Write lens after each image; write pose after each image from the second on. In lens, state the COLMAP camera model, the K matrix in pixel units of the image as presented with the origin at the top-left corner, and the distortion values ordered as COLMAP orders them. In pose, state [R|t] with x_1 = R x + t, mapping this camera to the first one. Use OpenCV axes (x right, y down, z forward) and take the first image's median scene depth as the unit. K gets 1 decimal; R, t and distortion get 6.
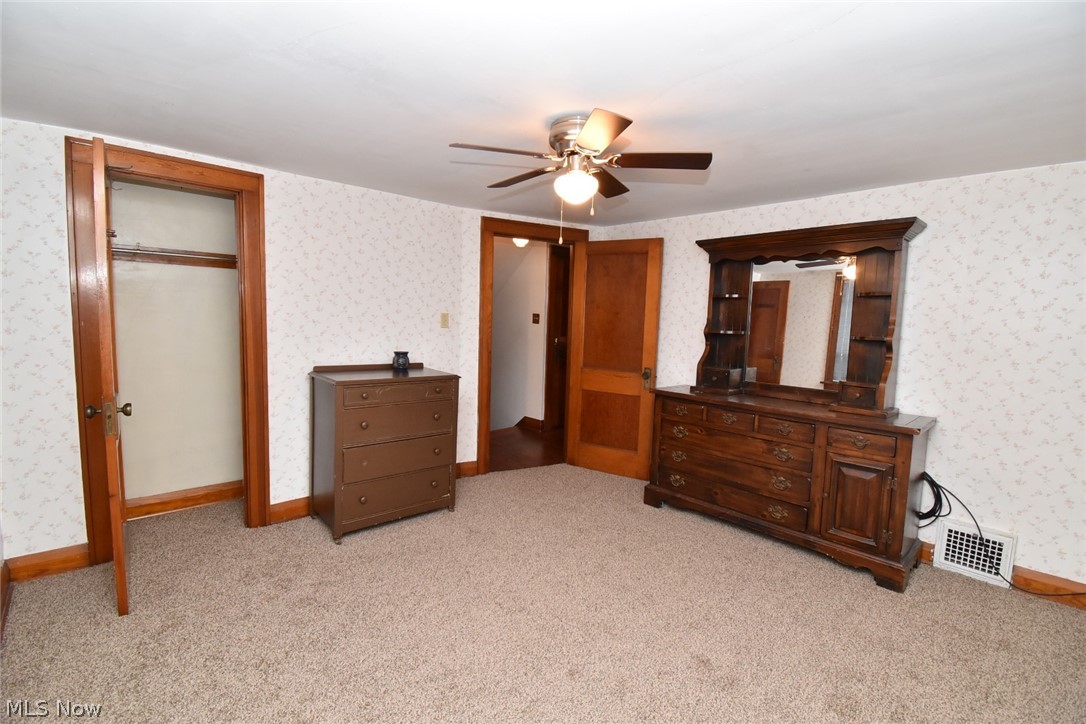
lens RADIAL K [[481.0, 0, 543.0], [0, 481.0, 362.0], [0, 0, 1]] dist [0.018608, -0.026148]
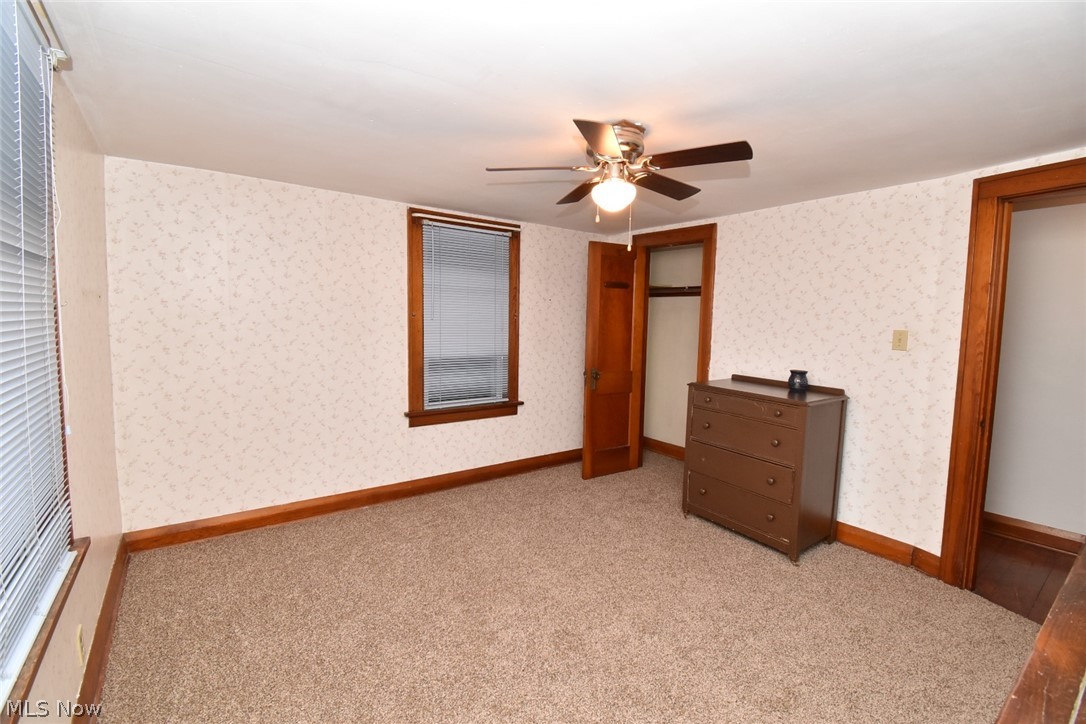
lens RADIAL K [[481.0, 0, 543.0], [0, 481.0, 362.0], [0, 0, 1]] dist [0.018608, -0.026148]
pose [[-0.115499, 0.058240, -0.991599, 0.678998], [-0.120746, 0.990053, 0.072214, -0.045560], [0.985941, 0.128072, -0.107318, 0.621349]]
